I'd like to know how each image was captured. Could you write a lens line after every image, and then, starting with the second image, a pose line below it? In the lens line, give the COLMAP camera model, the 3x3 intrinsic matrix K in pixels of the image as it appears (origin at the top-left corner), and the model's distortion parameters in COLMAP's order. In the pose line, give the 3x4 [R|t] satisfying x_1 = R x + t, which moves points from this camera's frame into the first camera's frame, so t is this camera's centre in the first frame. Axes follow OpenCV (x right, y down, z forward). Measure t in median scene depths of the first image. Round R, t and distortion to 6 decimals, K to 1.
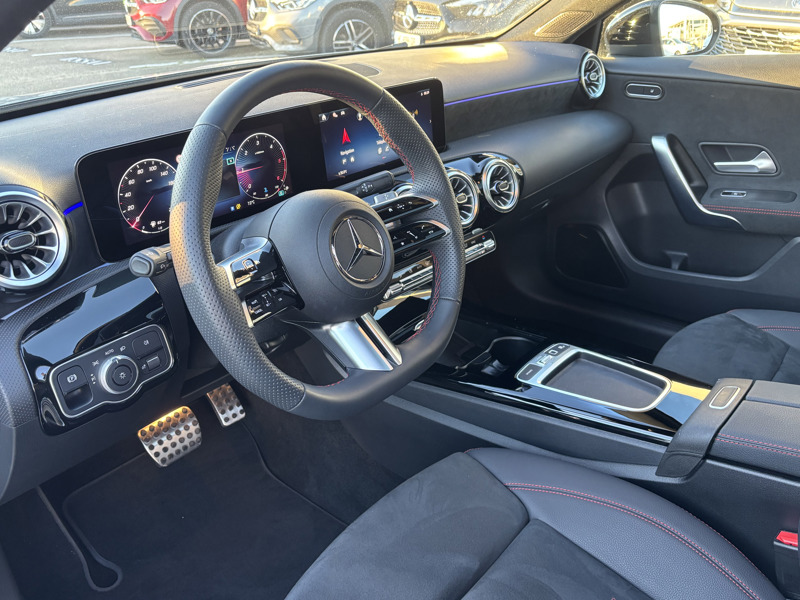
lens RADIAL K [[719.3, 0, 399.5], [0, 719.3, 296.4], [0, 0, 1]] dist [0.070852, -0.095036]
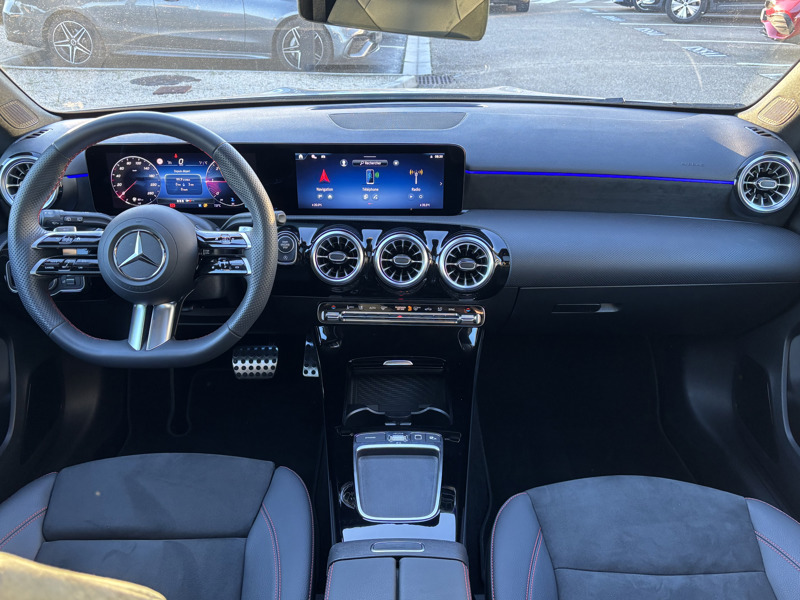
lens RADIAL K [[719.3, 0, 399.5], [0, 719.3, 296.4], [0, 0, 1]] dist [0.070852, -0.095036]
pose [[0.644401, 0.356286, -0.676615, 0.970842], [-0.339422, 0.926152, 0.164423, -0.308729], [0.685230, 0.123704, 0.717745, 0.300797]]
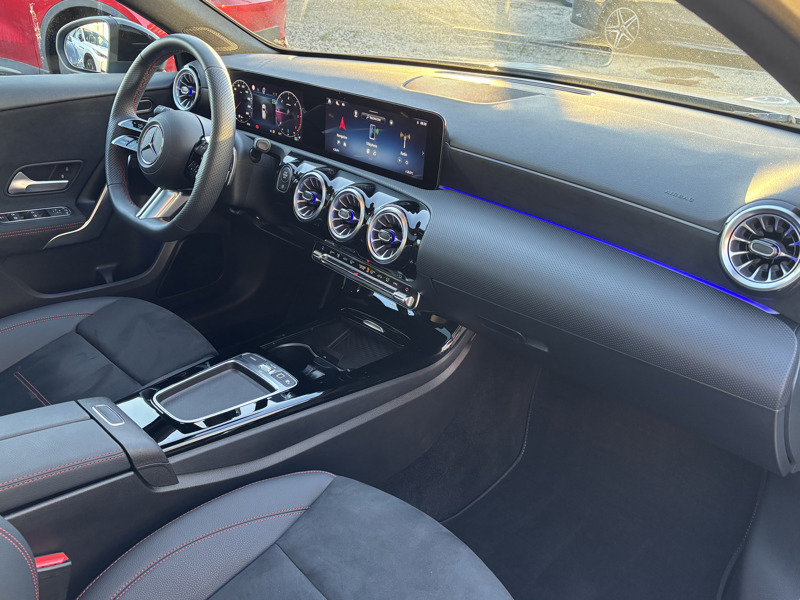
lens RADIAL K [[719.3, 0, 399.5], [0, 719.3, 296.4], [0, 0, 1]] dist [0.070852, -0.095036]
pose [[-0.089703, 0.464511, -0.881012, 1.272075], [-0.431887, 0.778942, 0.454668, -0.665322], [0.897456, 0.421283, 0.130743, 1.178411]]
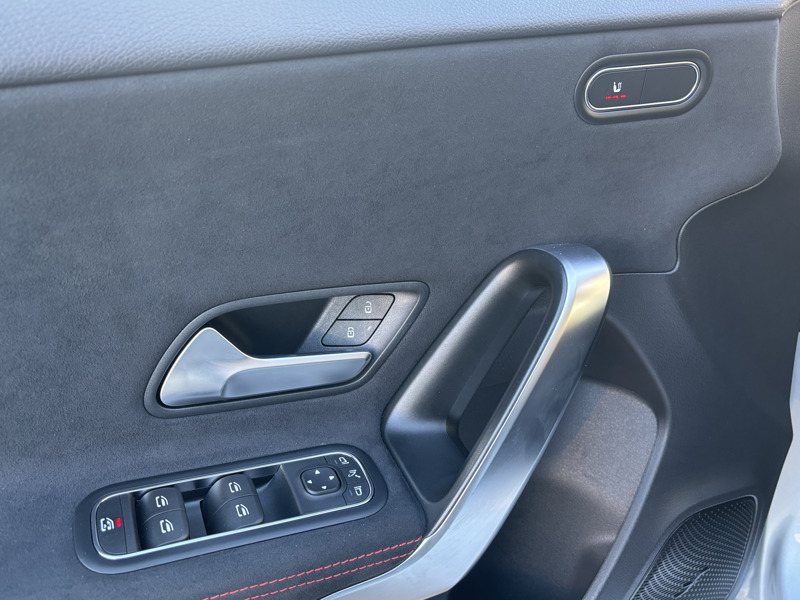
lens RADIAL K [[719.3, 0, 399.5], [0, 719.3, 296.4], [0, 0, 1]] dist [0.070852, -0.095036]
pose [[-0.344593, 0.364528, -0.865087, 0.093410], [-0.380043, 0.788464, 0.483624, -0.025002], [0.858384, 0.495424, -0.133163, 0.649182]]
